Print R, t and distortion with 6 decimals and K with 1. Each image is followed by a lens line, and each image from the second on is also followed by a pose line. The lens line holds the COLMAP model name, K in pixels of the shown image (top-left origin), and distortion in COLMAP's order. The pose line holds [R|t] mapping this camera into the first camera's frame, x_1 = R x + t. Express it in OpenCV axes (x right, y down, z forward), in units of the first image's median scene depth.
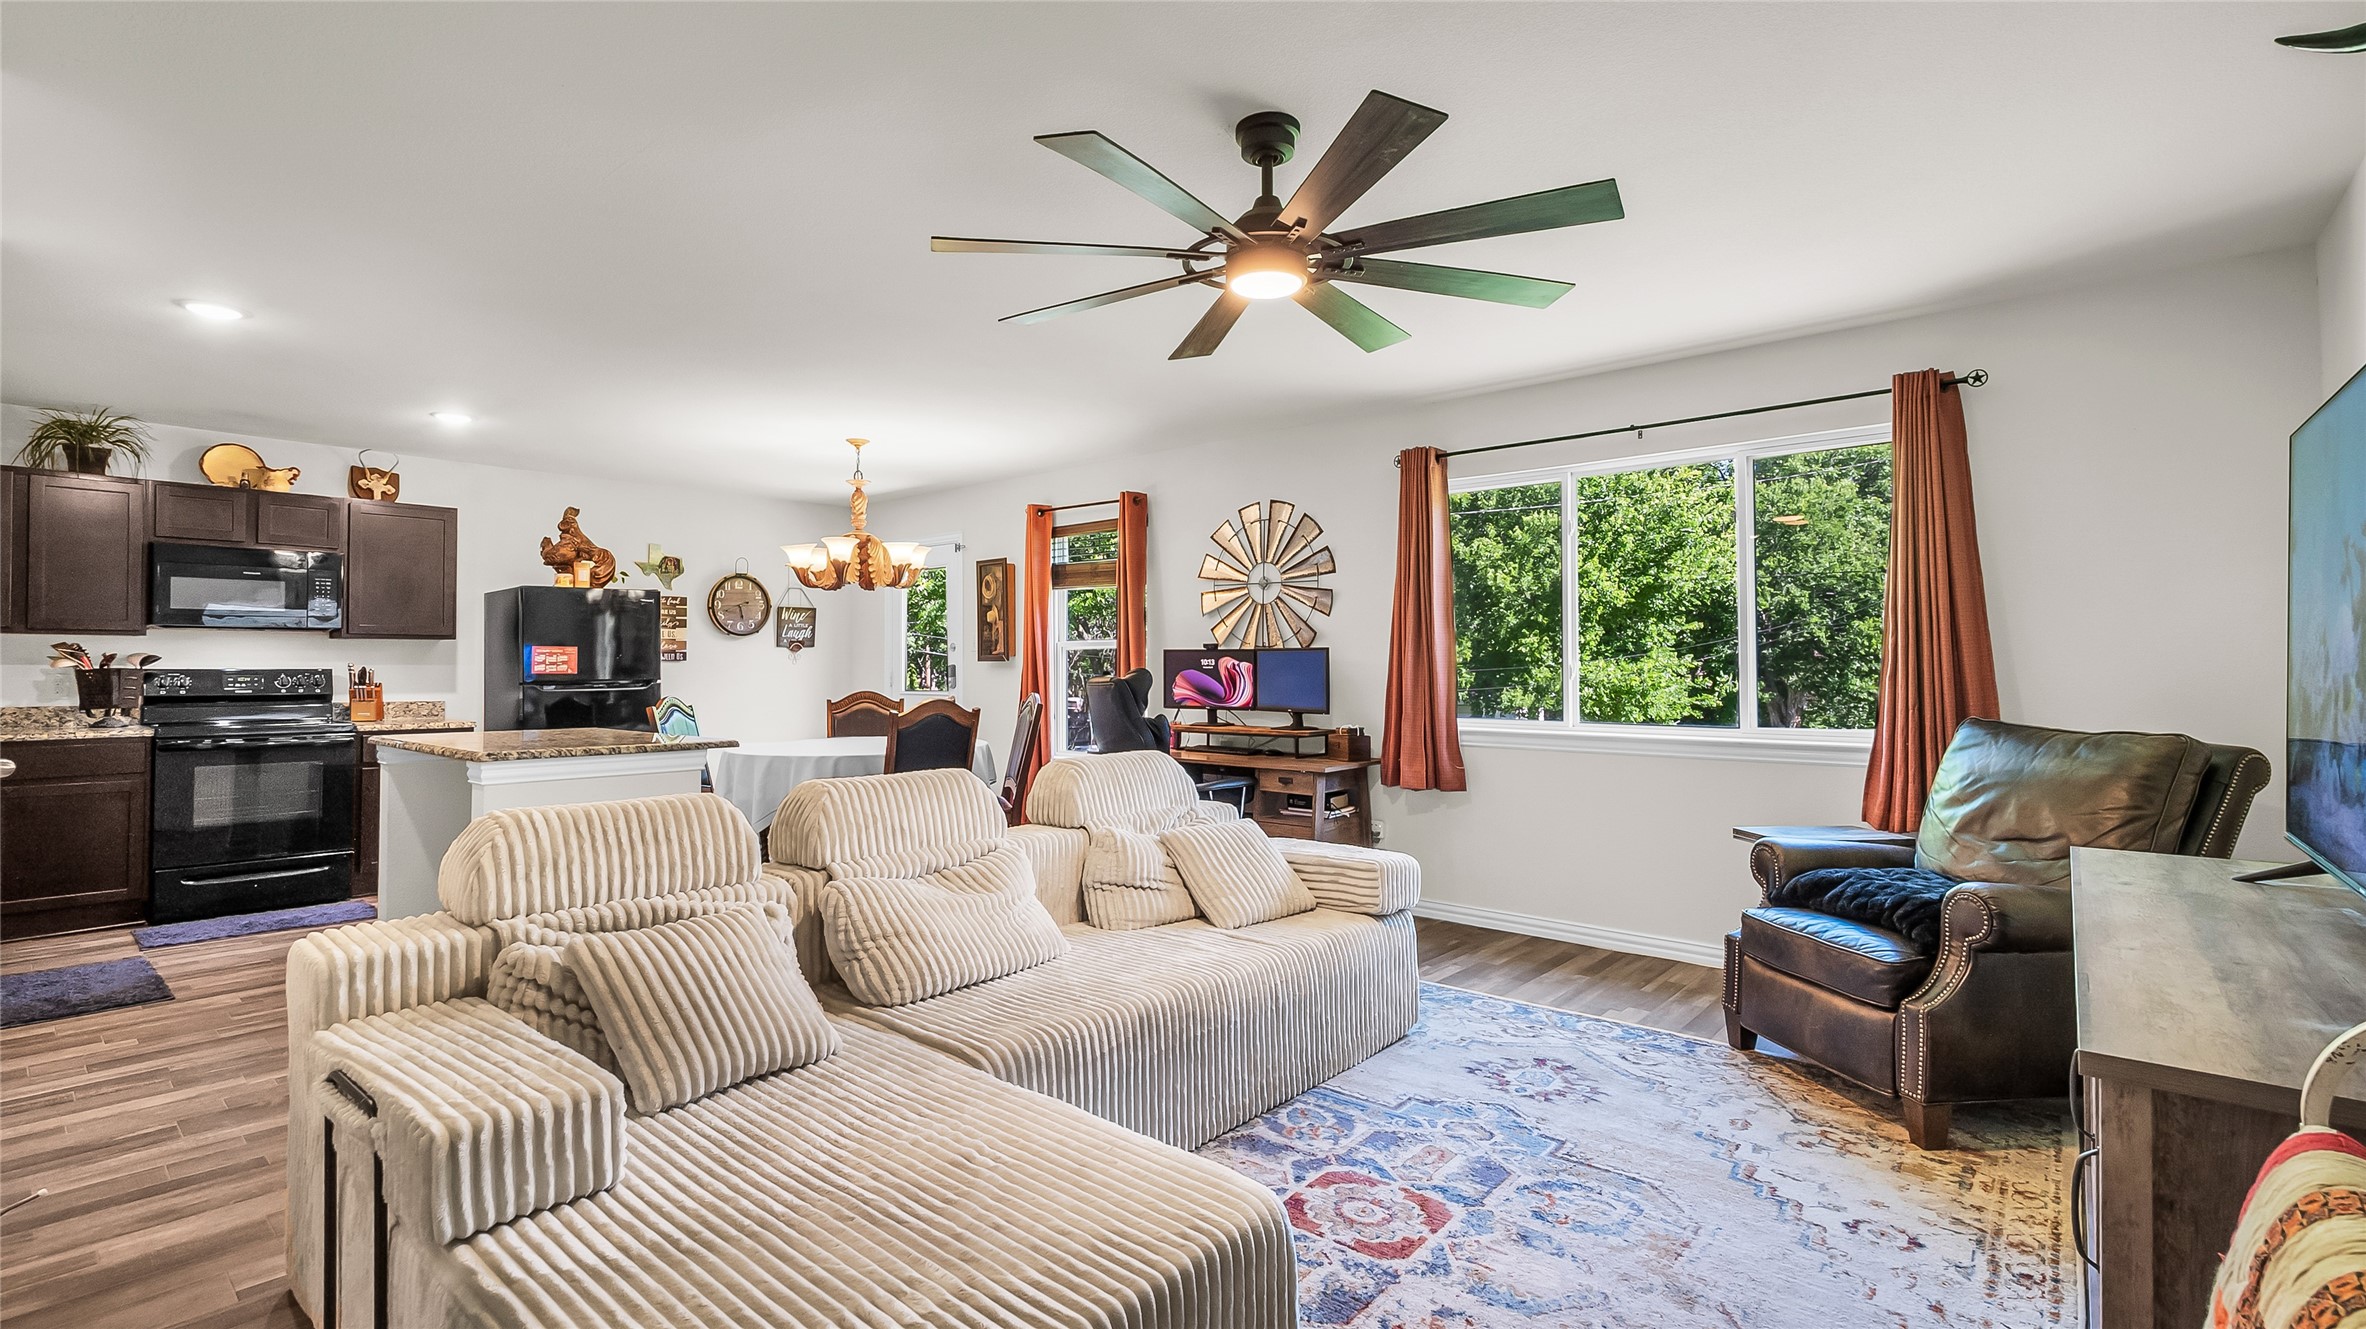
lens RADIAL K [[1104.4, 0, 1181.6], [0, 1104.4, 649.4], [0, 0, 1]] dist [0.016290, 0.000733]
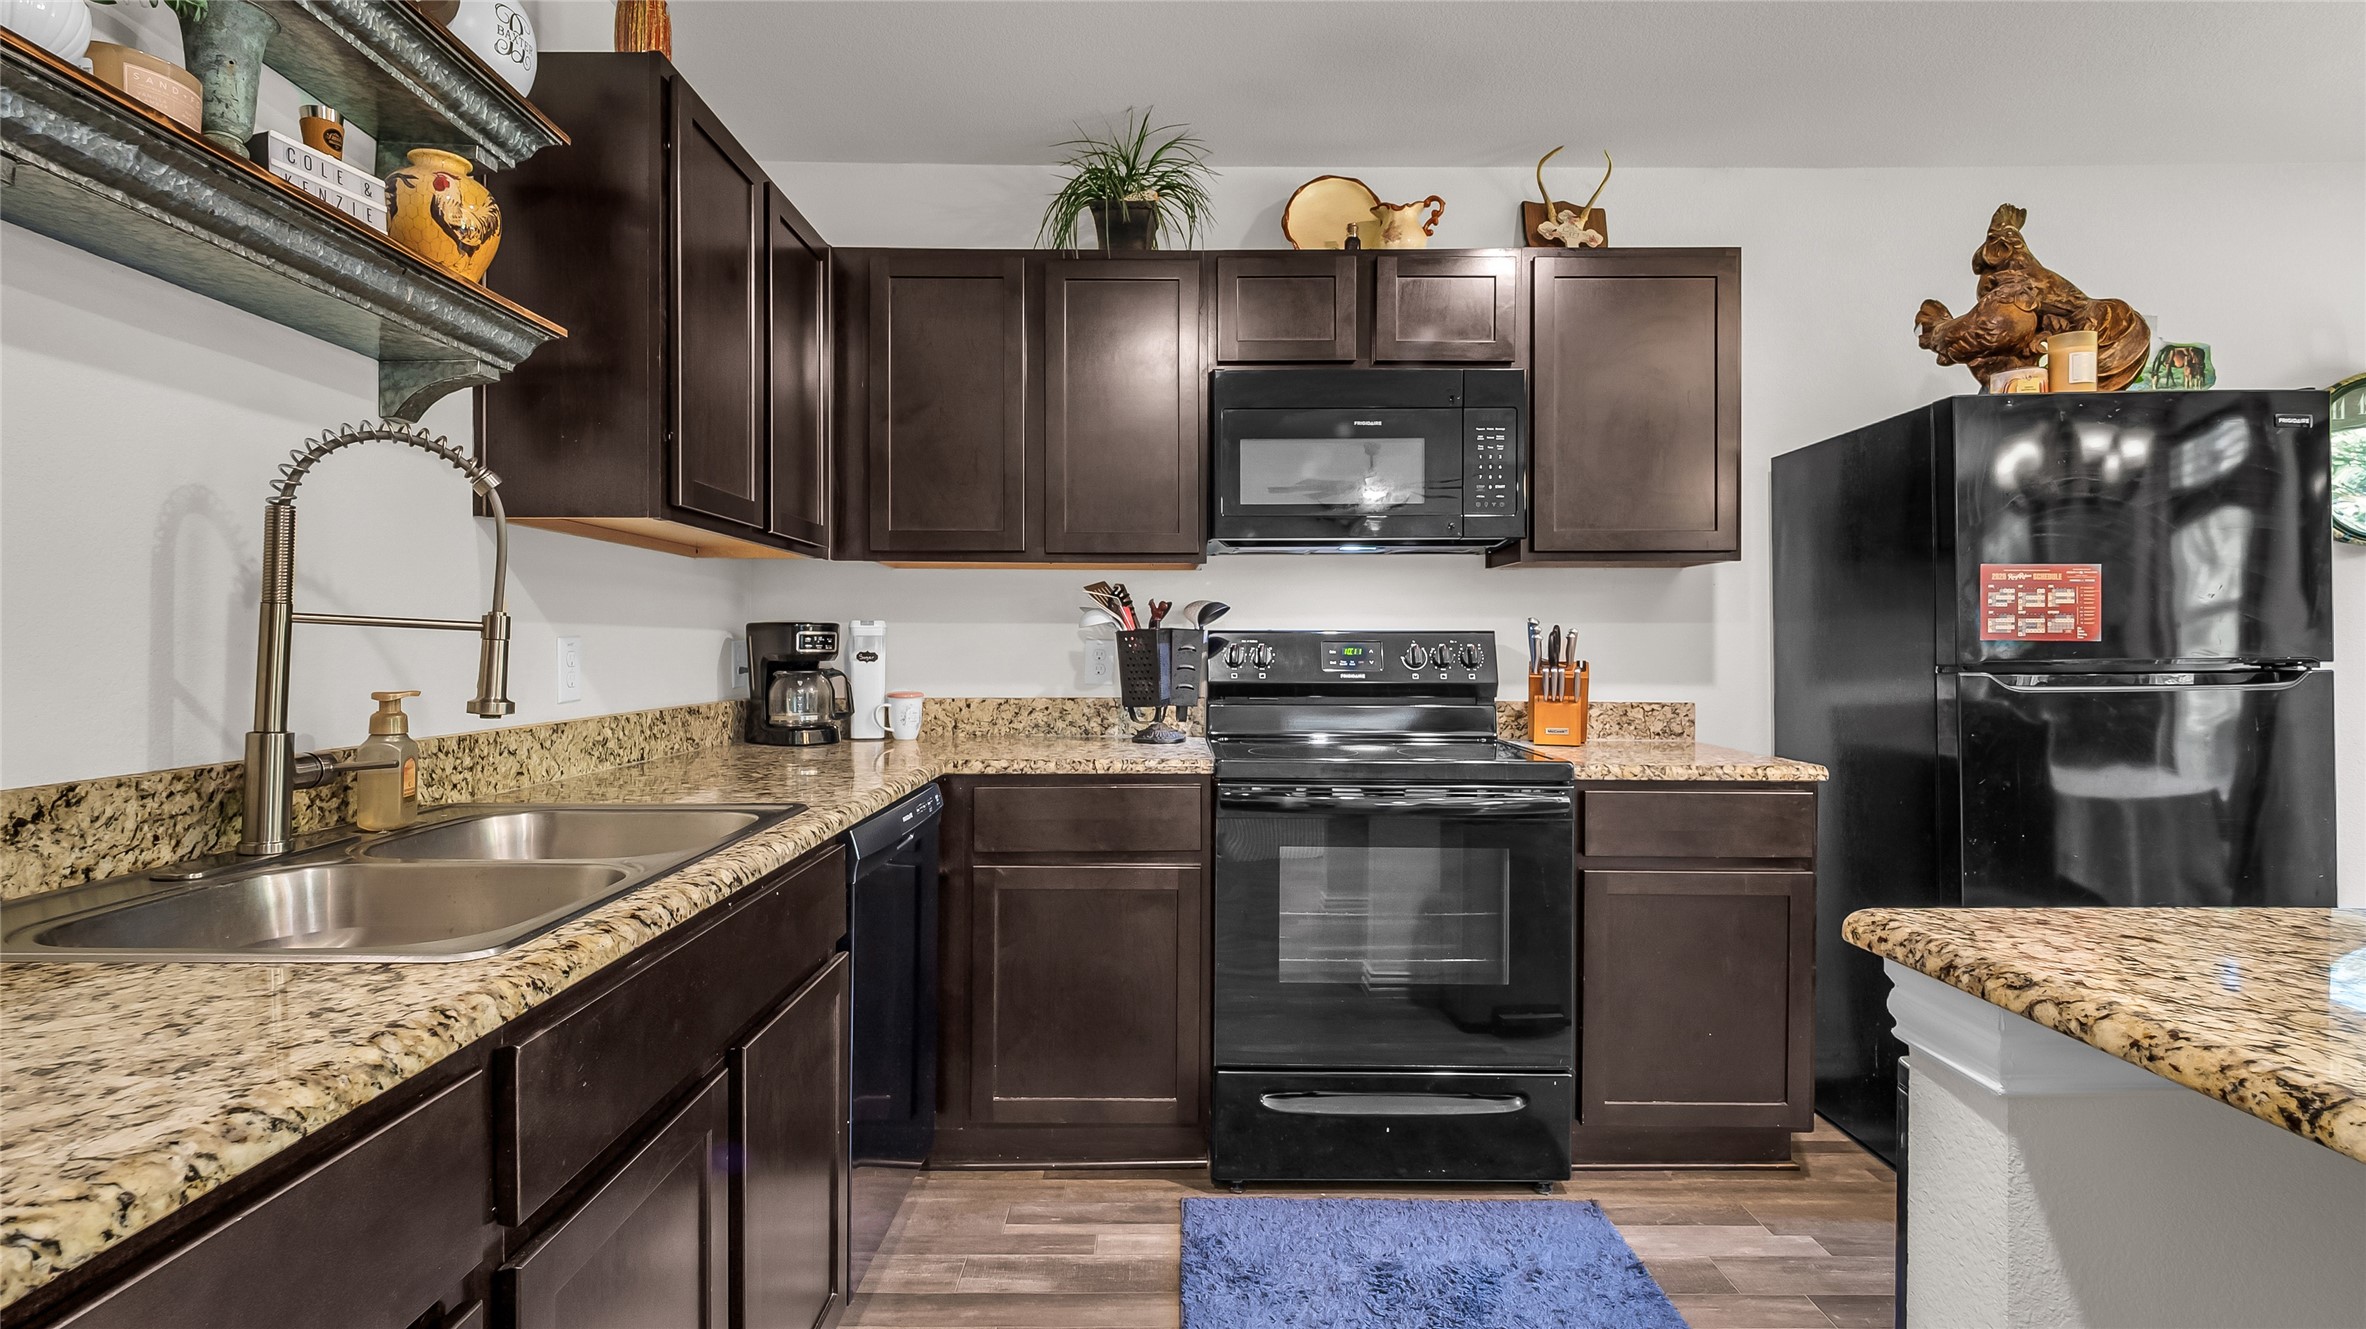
lens RADIAL K [[929.3, 0, 1178.2], [0, 929.3, 660.8], [0, 0, 1]] dist [0.031490, 0.000108]
pose [[0.667310, 0.015225, -0.744625, -0.605125], [0.011582, 0.999458, 0.030814, 0.018037], [0.744690, -0.029187, 0.666772, 0.692087]]
